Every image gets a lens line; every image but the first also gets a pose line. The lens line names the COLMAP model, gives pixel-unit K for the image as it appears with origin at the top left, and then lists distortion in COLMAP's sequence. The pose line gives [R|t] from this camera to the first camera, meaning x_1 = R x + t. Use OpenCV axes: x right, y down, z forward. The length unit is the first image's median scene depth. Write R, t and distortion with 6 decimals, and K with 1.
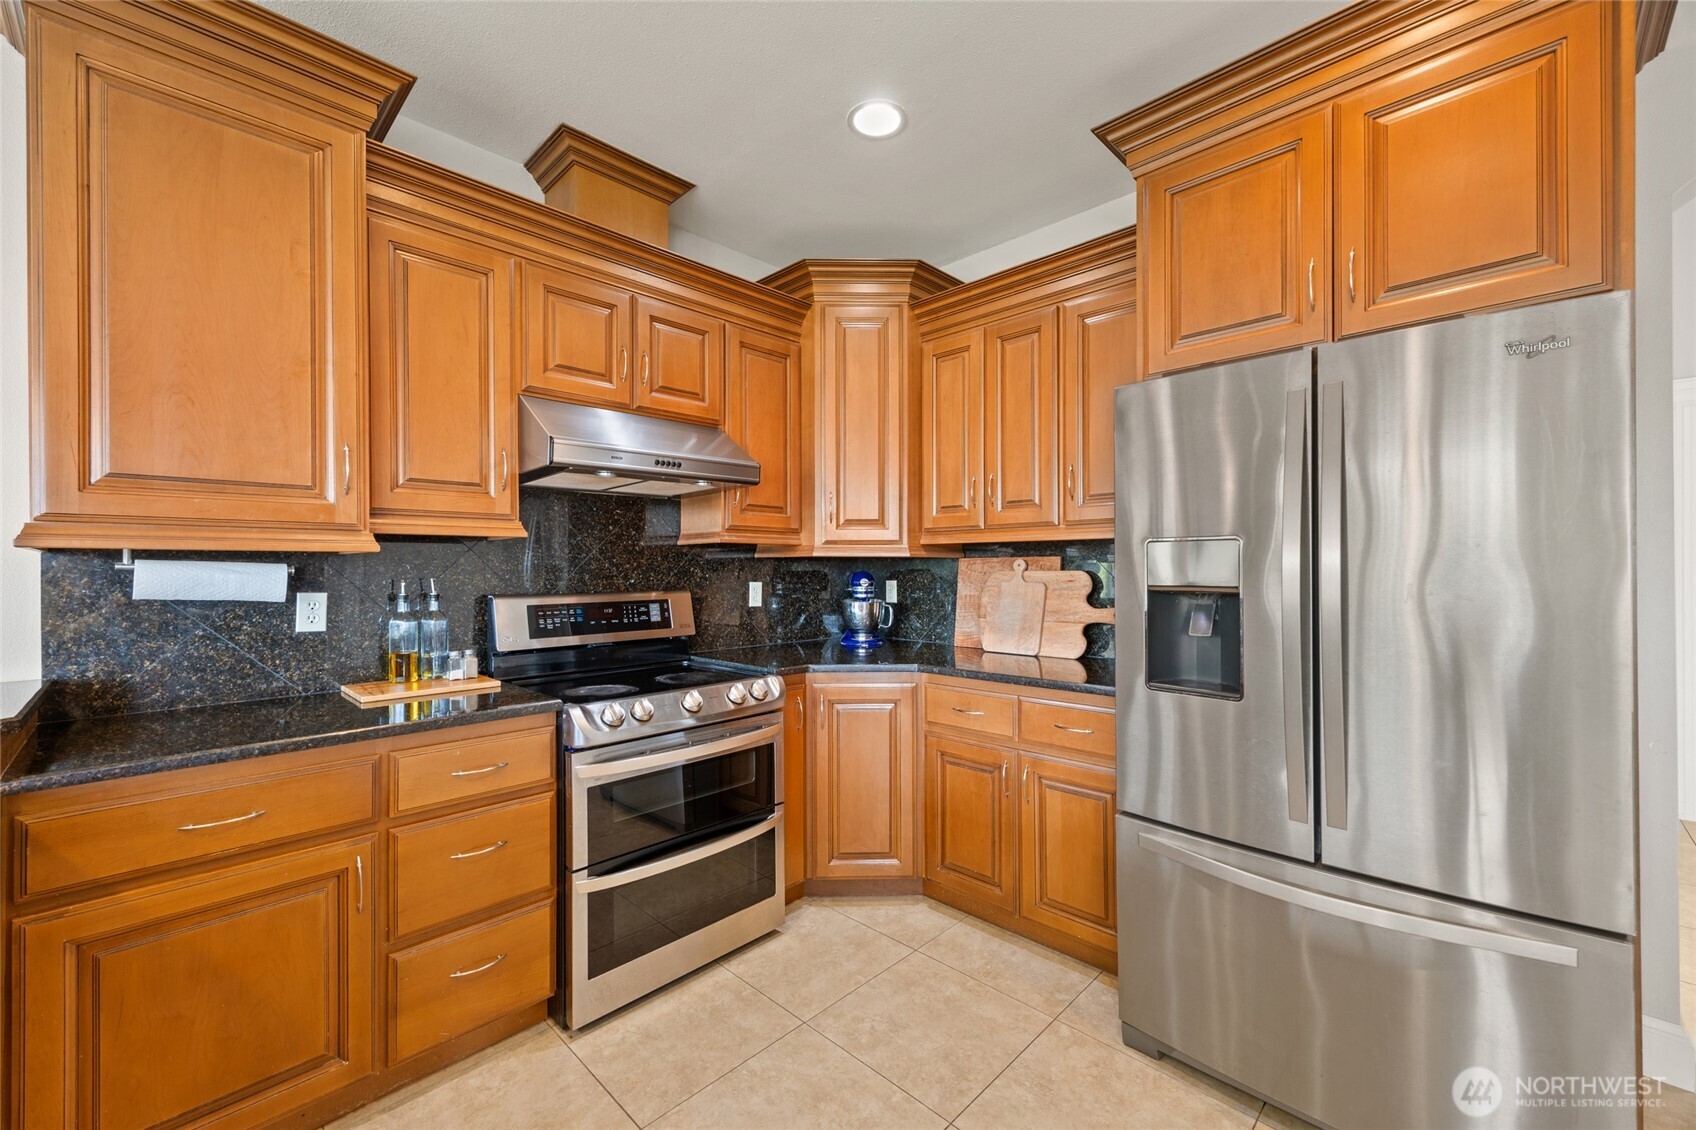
lens RADIAL K [[675.5, 0, 849.3], [0, 675.5, 568.4], [0, 0, 1]] dist [0.002806, 0.000060]
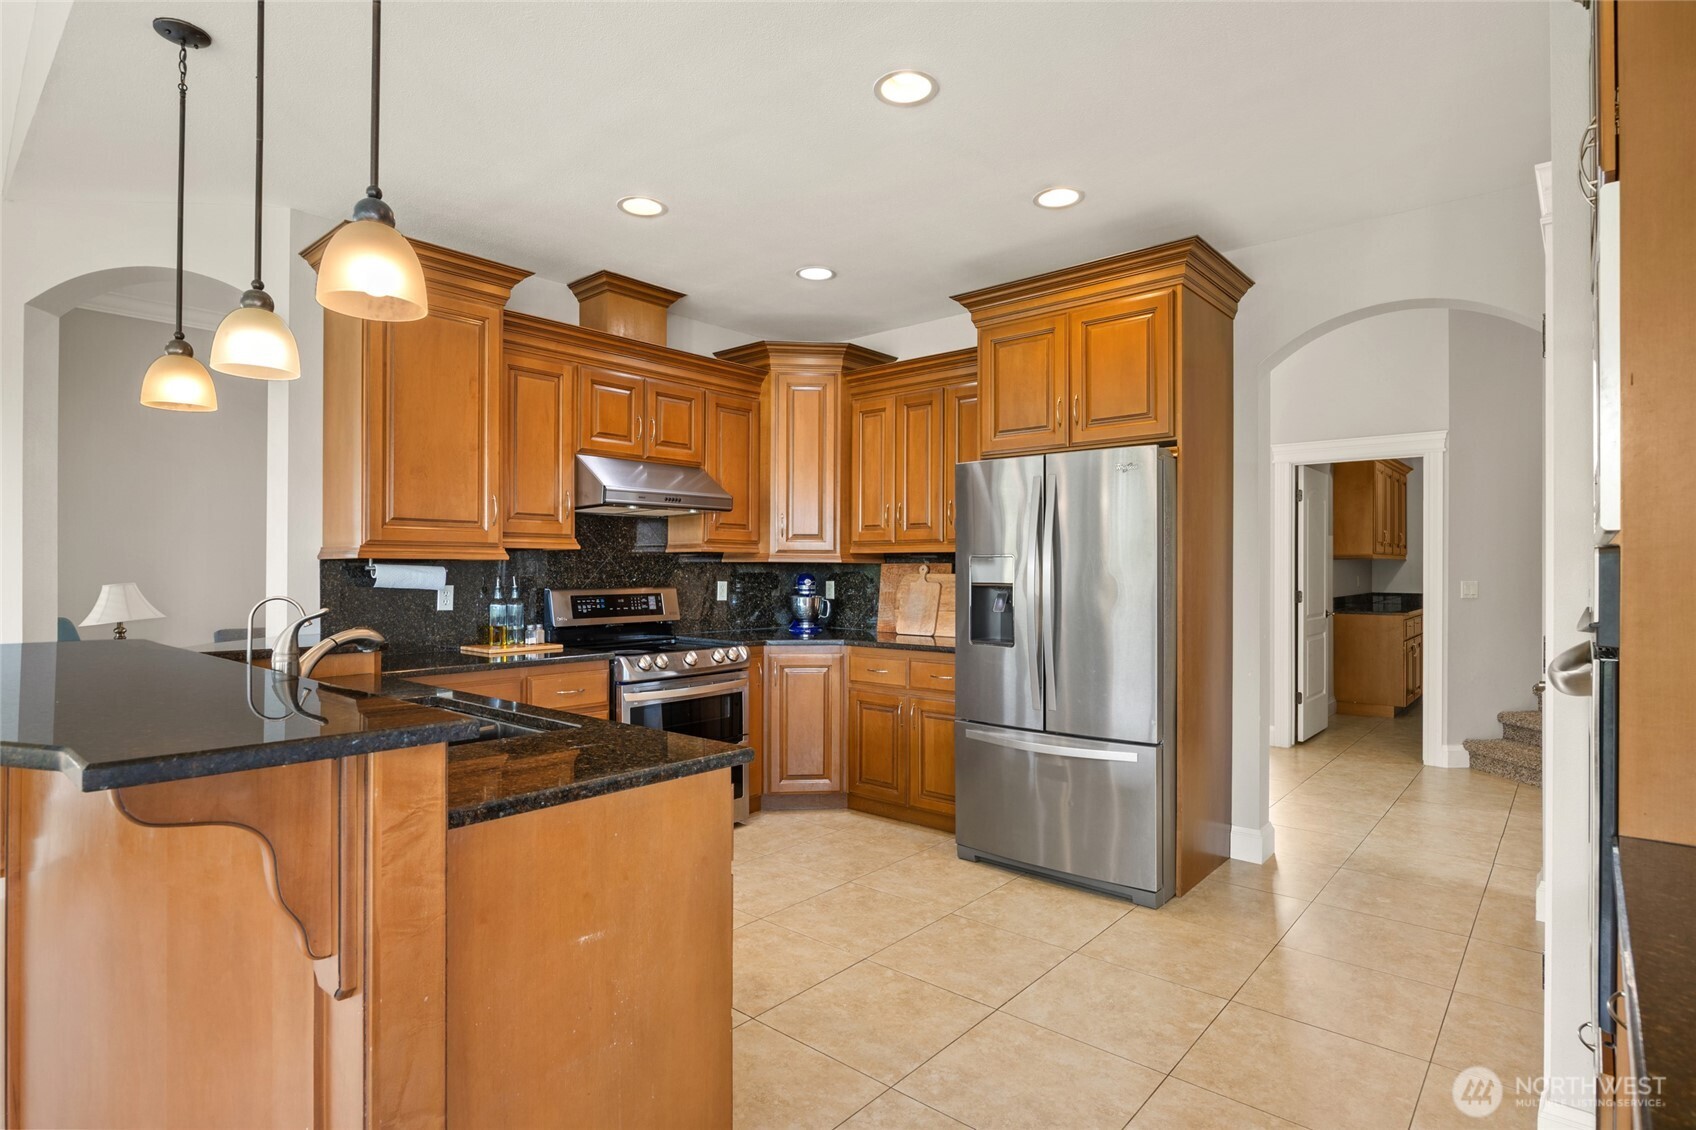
lens RADIAL K [[856.7, 0, 851.6], [0, 856.7, 567.6], [0, 0, 1]] dist [-0.014339, -0.000079]
pose [[0.998107, 0.006278, 0.061179, 0.007604], [-0.006132, 0.999978, -0.002568, -0.004004], [-0.061194, 0.002188, 0.998123, -0.818786]]
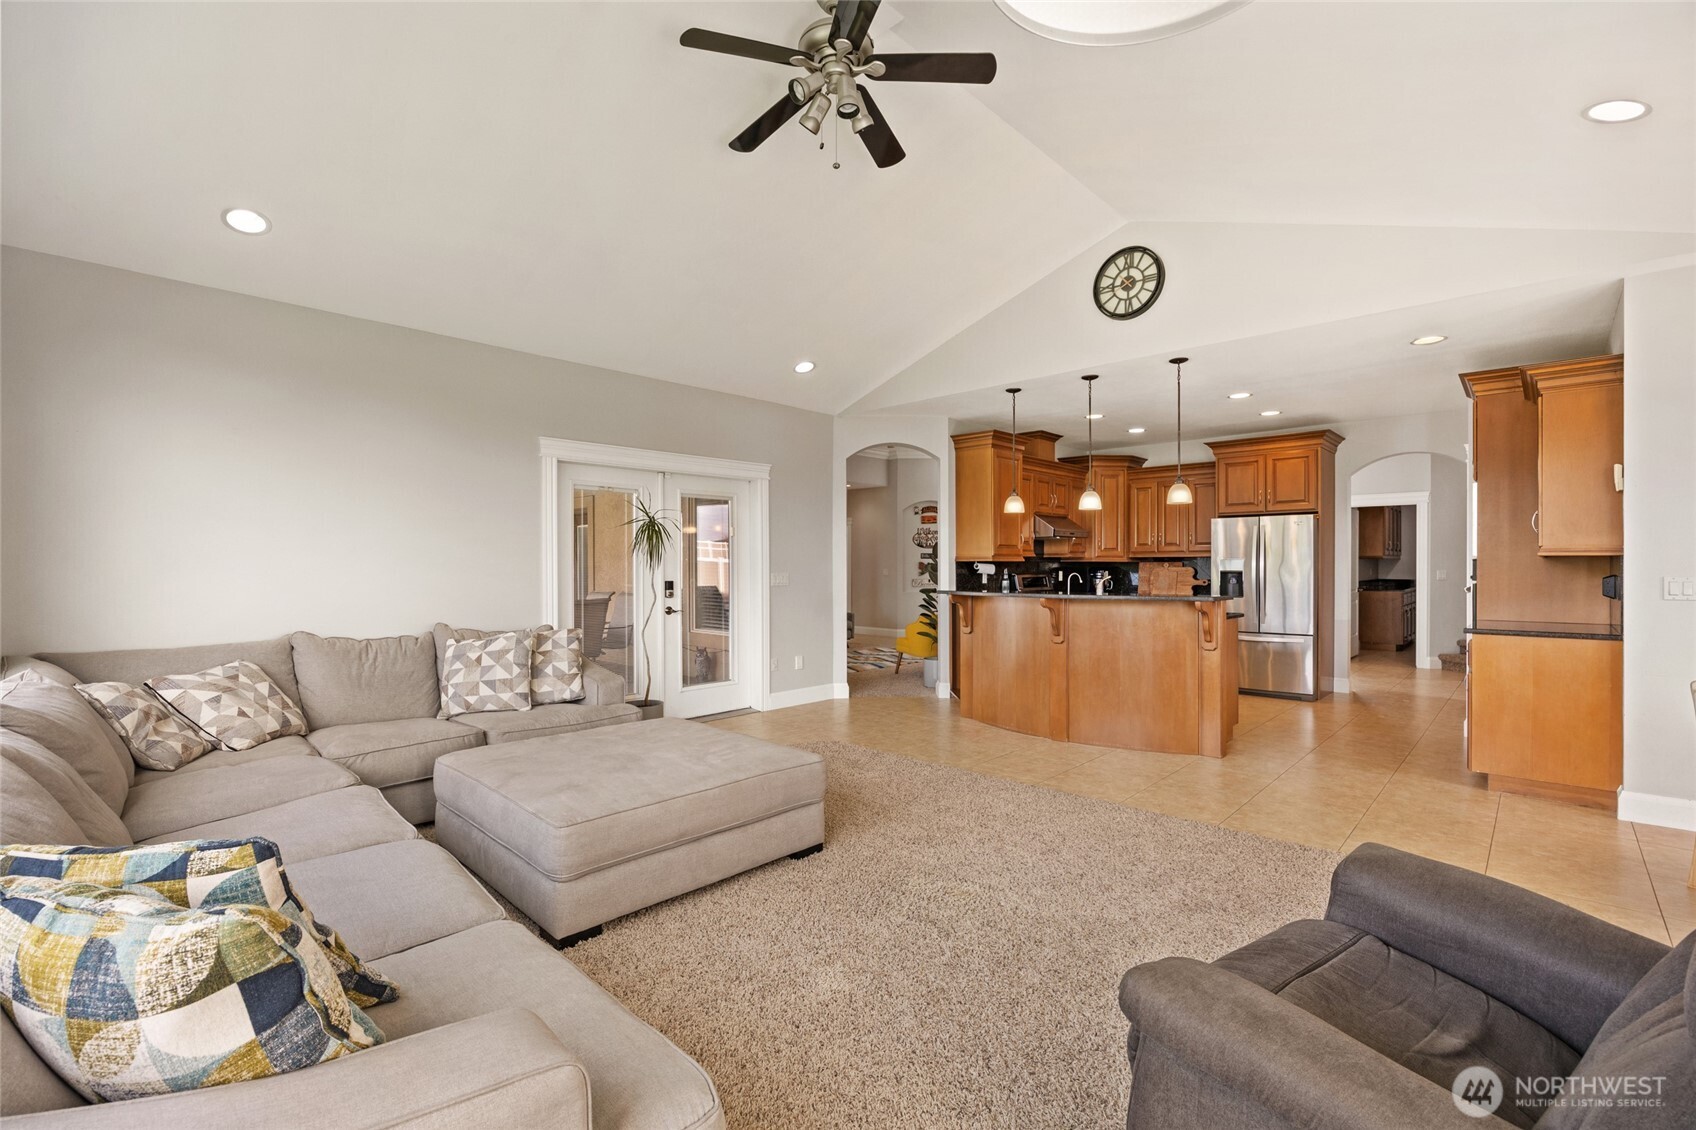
lens RADIAL K [[760.0, 0, 851.4], [0, 760.0, 568.9], [0, 0, 1]] dist [-0.002865, 0.000980]
pose [[0.999566, 0.005663, 0.028910, -1.326087], [-0.005820, 0.999969, 0.005378, 0.002035], [-0.028879, -0.005544, 0.999568, -2.431342]]
